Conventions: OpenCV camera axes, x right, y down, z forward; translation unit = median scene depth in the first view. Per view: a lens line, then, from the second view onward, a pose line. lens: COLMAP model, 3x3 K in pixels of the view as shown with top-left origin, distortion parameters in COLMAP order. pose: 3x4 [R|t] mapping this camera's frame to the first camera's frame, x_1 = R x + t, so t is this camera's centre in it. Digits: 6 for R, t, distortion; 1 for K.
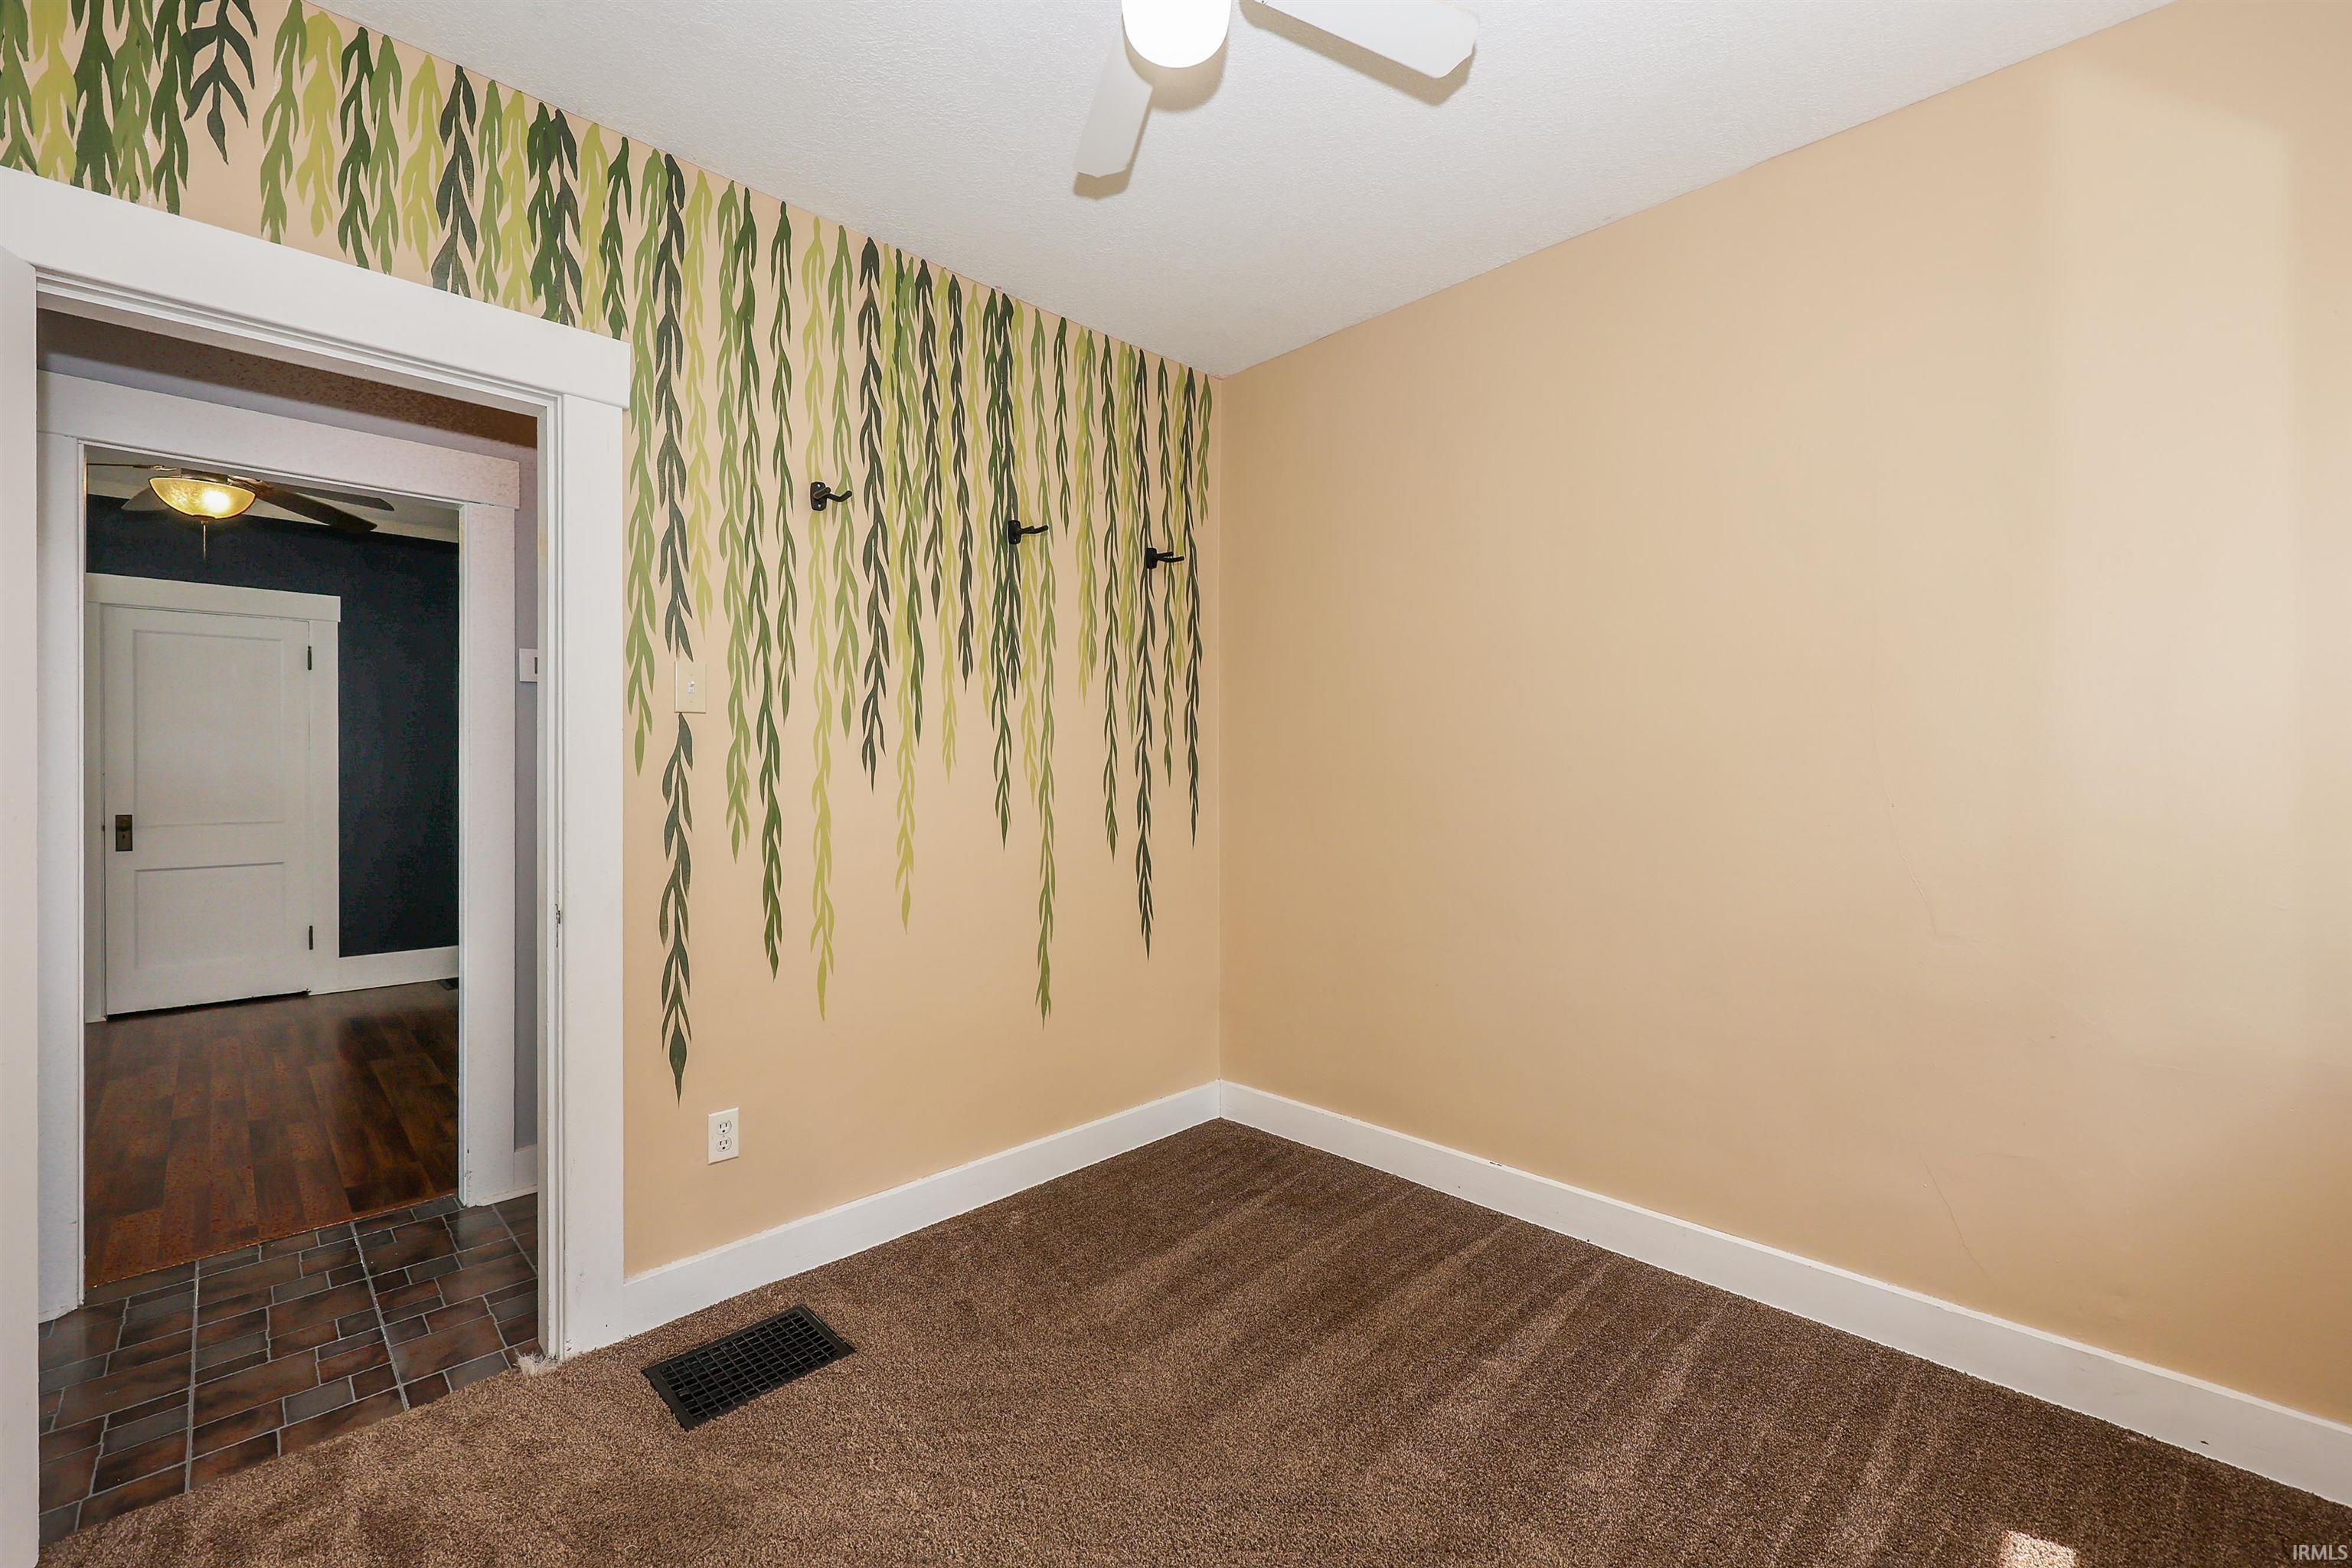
lens RADIAL K [[955.9, 0, 1178.5], [0, 955.9, 791.8], [0, 0, 1]] dist [0.000796, -0.000139]
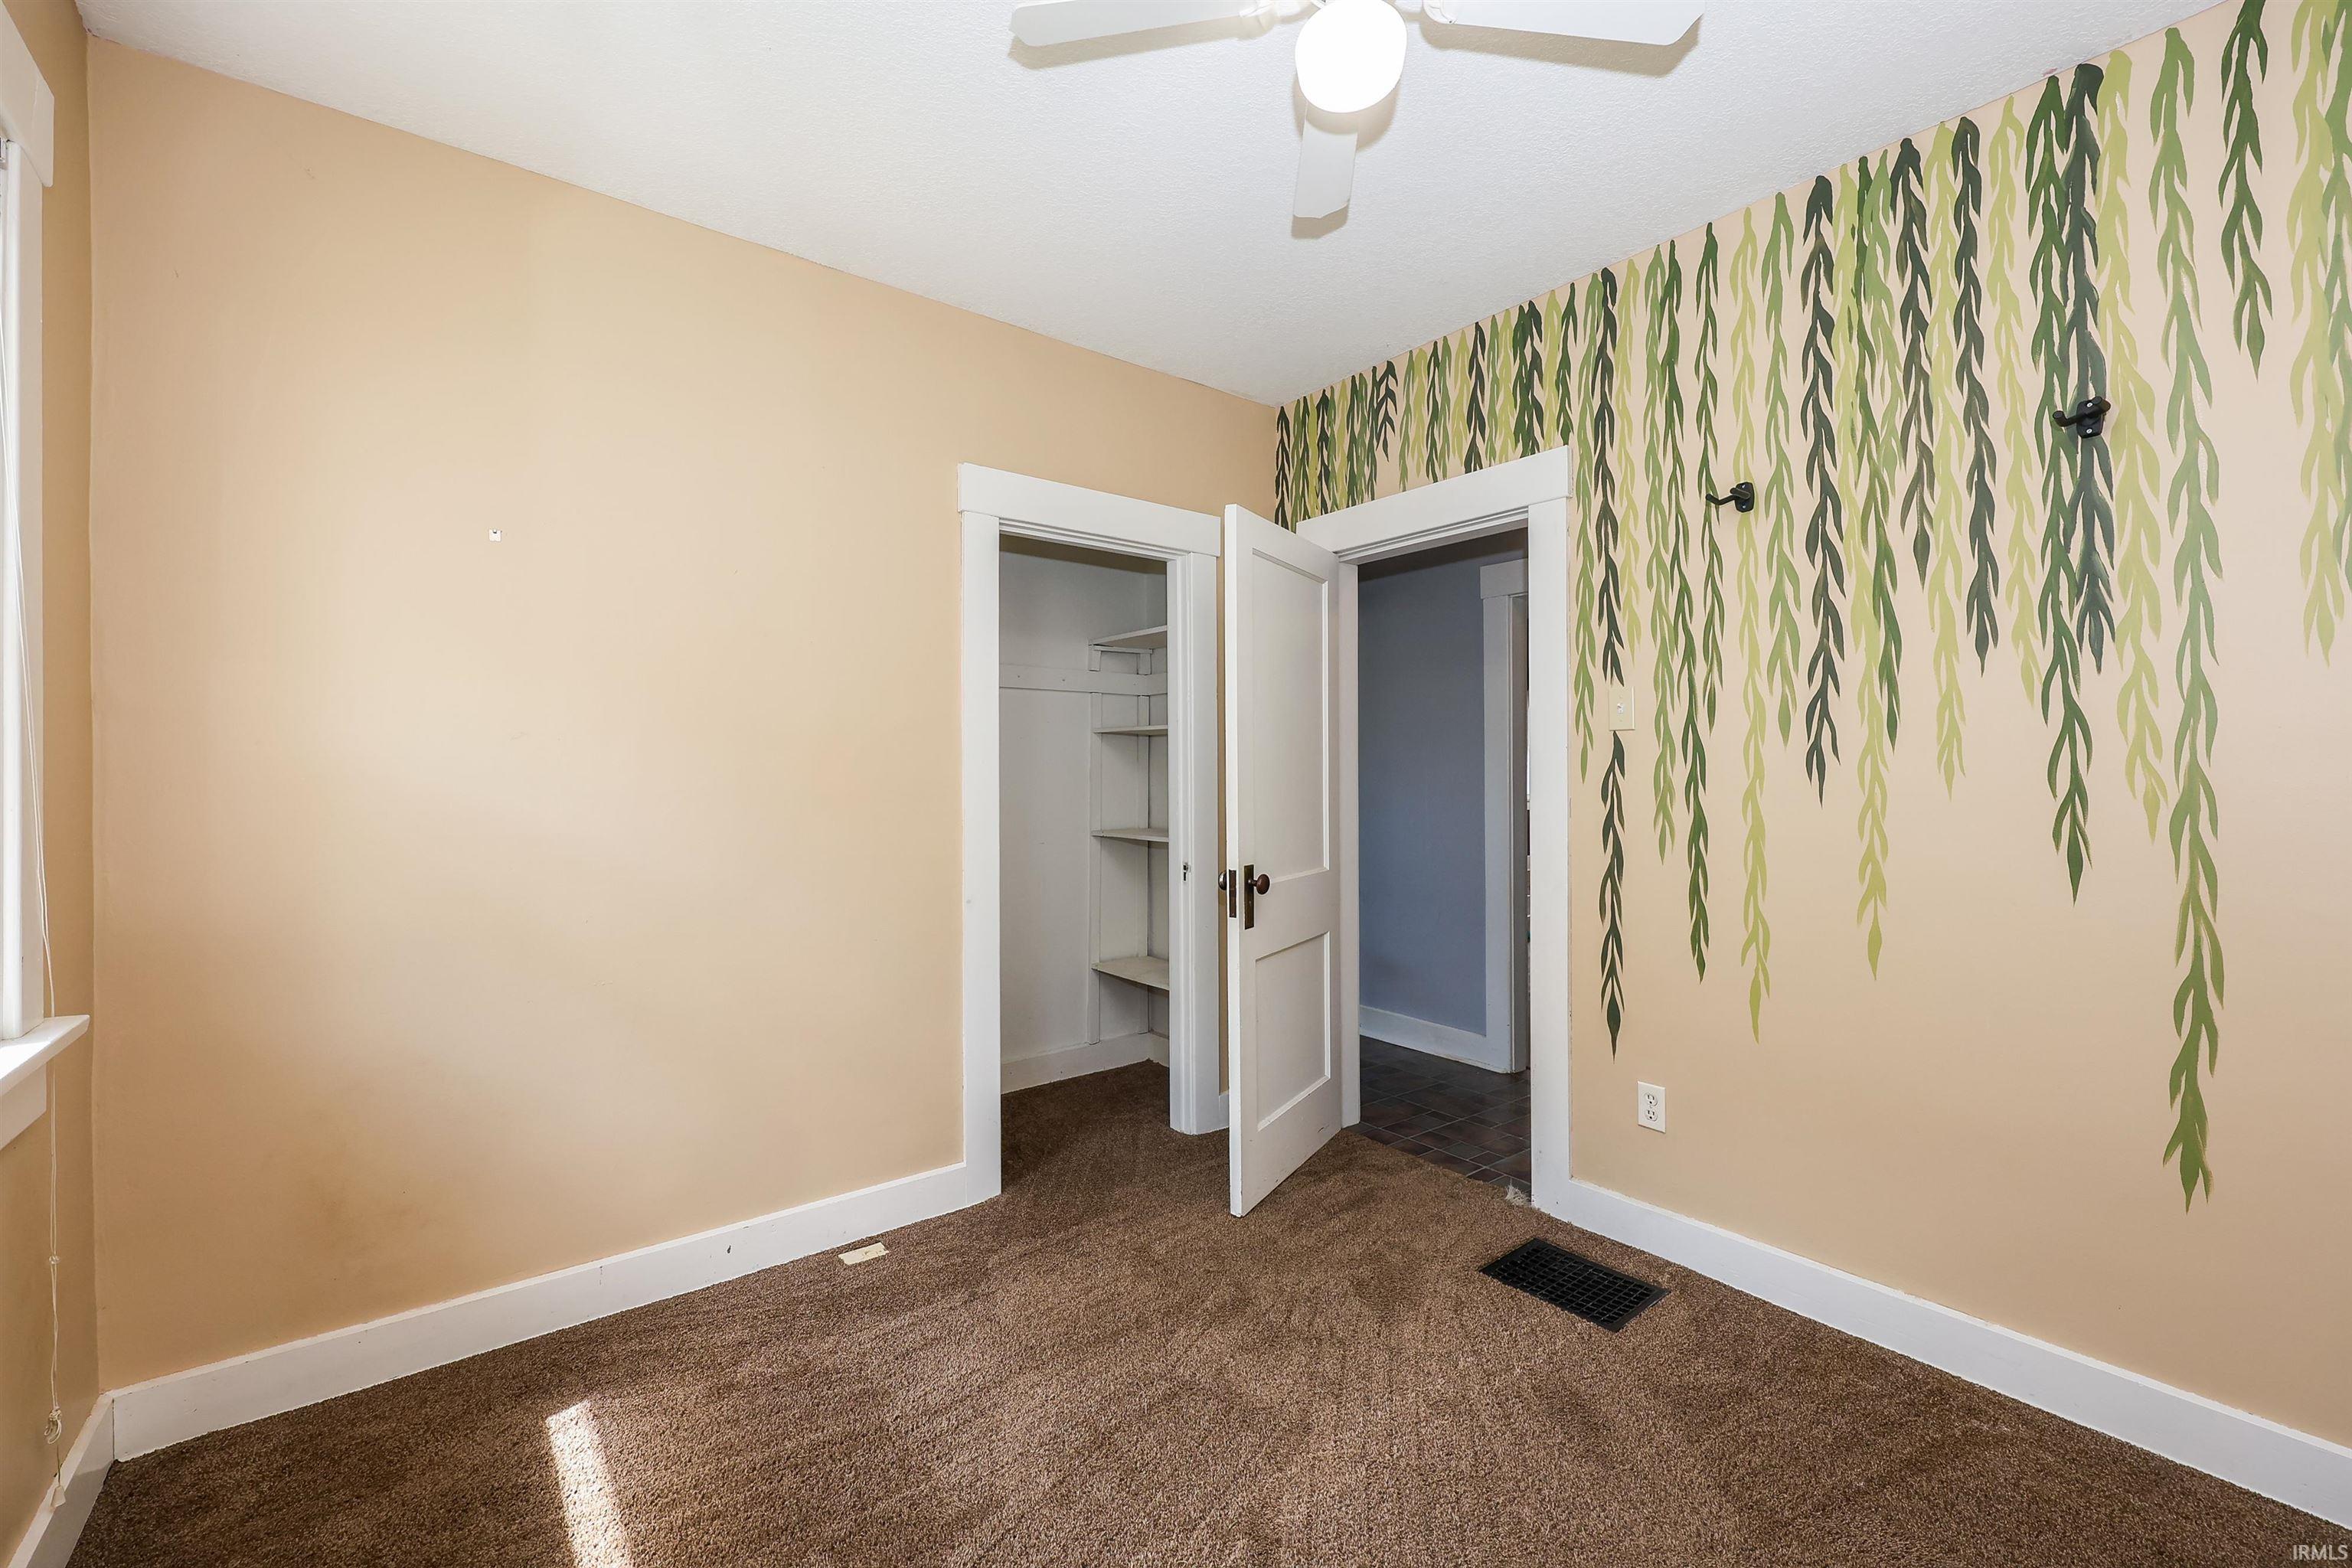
lens RADIAL K [[970.9, 0, 1161.3], [0, 970.9, 771.5], [0, 0, 1]] dist [-0.002521, -0.000401]
pose [[-0.126724, 0.013976, -0.991840, 0.656194], [-0.007953, 0.999854, 0.015105, -0.040568], [0.991906, 0.009802, -0.126594, 0.525857]]
